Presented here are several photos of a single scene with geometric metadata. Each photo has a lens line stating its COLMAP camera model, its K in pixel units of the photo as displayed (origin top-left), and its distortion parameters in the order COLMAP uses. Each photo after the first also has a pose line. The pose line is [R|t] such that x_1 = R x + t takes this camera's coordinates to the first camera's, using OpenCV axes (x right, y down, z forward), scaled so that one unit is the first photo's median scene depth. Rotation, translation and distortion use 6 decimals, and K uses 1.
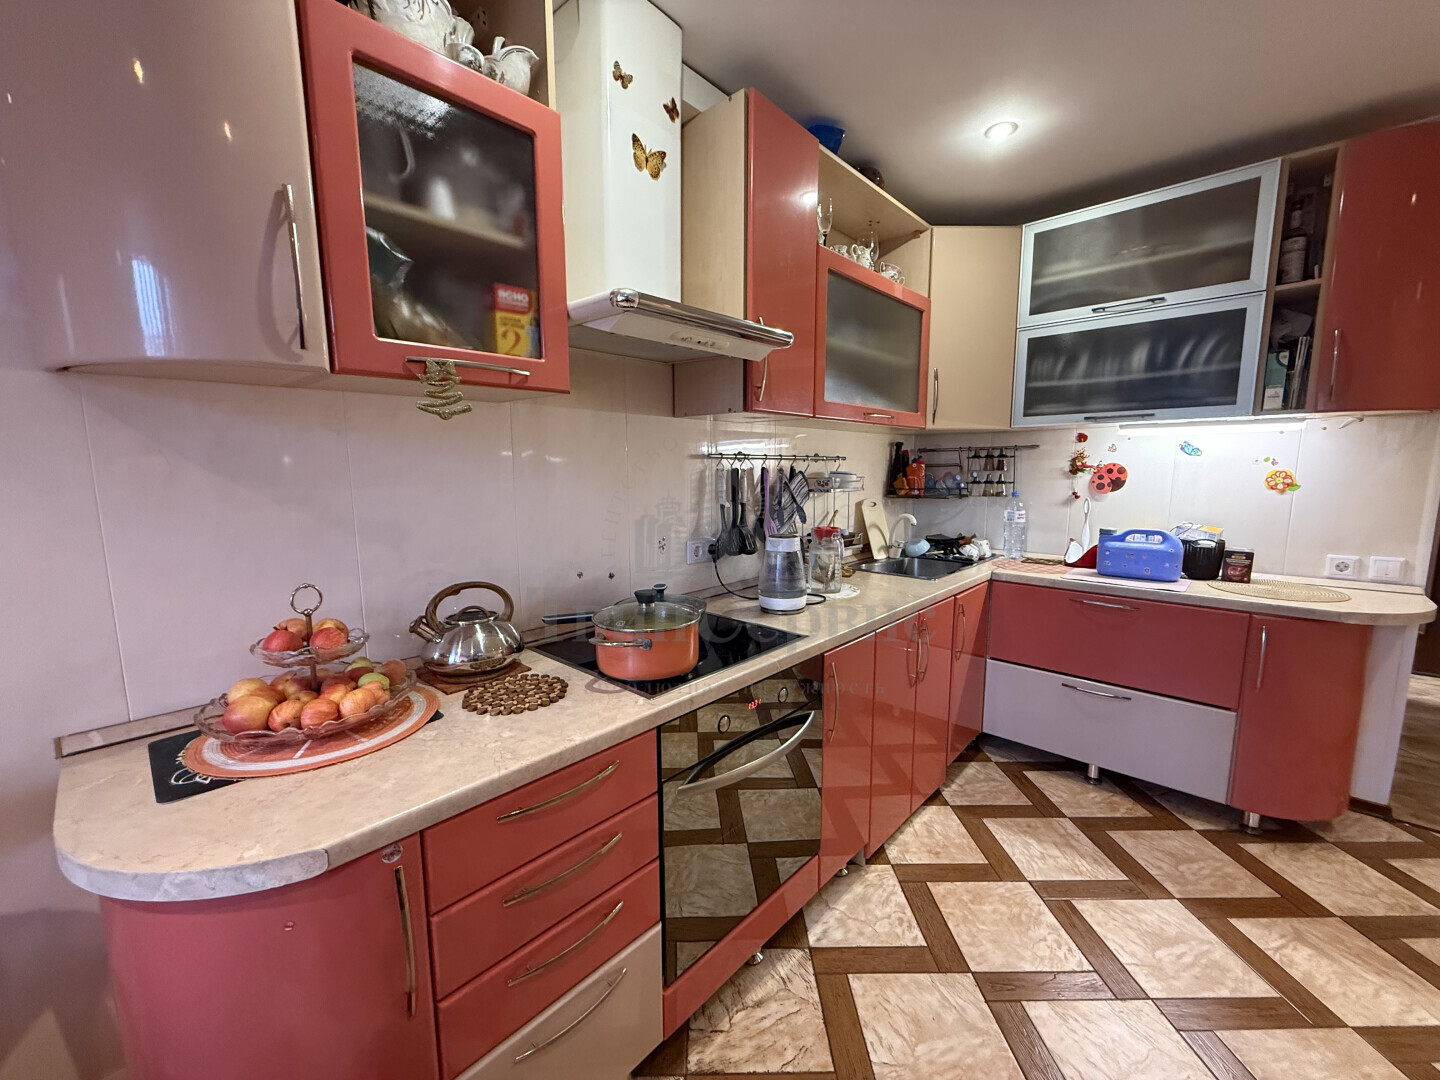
lens RADIAL K [[571.8, 0, 715.2], [0, 571.8, 542.7], [0, 0, 1]] dist [-0.000385, 0.000475]
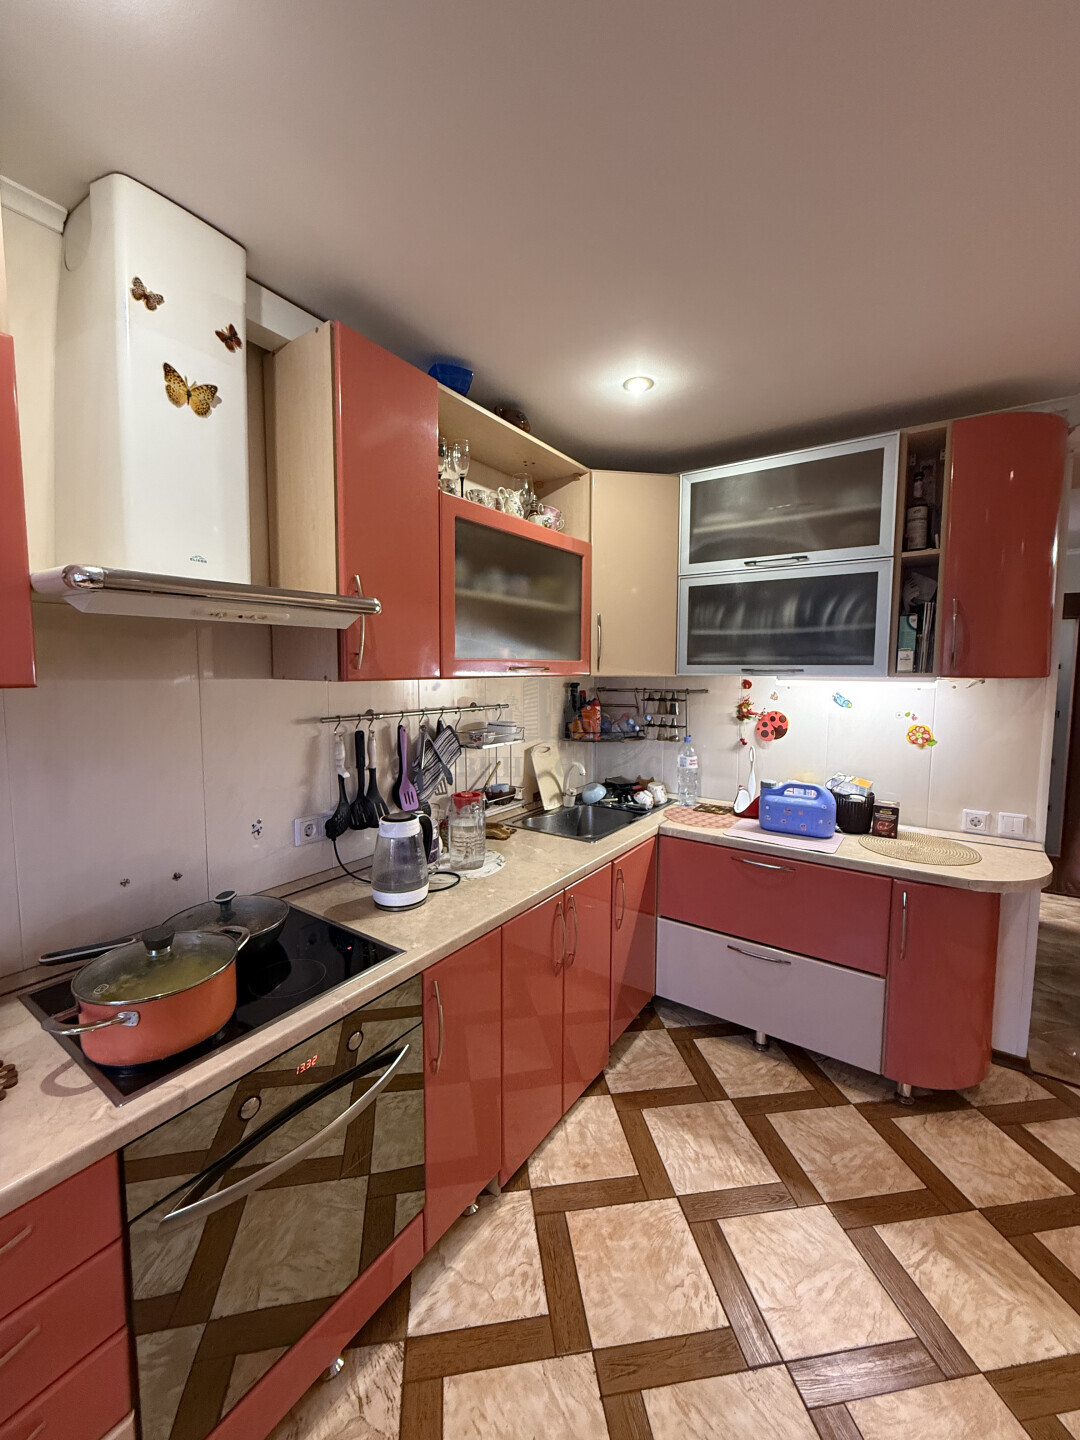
lens RADIAL K [[571.8, 0, 537.7], [0, 571.8, 713.7], [0, 0, 1]] dist [-0.000385, 0.000475]
pose [[0.990185, -0.001371, 0.139753, 0.184672], [0.008586, 0.998660, -0.051039, -0.110169], [-0.139496, 0.051738, 0.988870, 0.090916]]
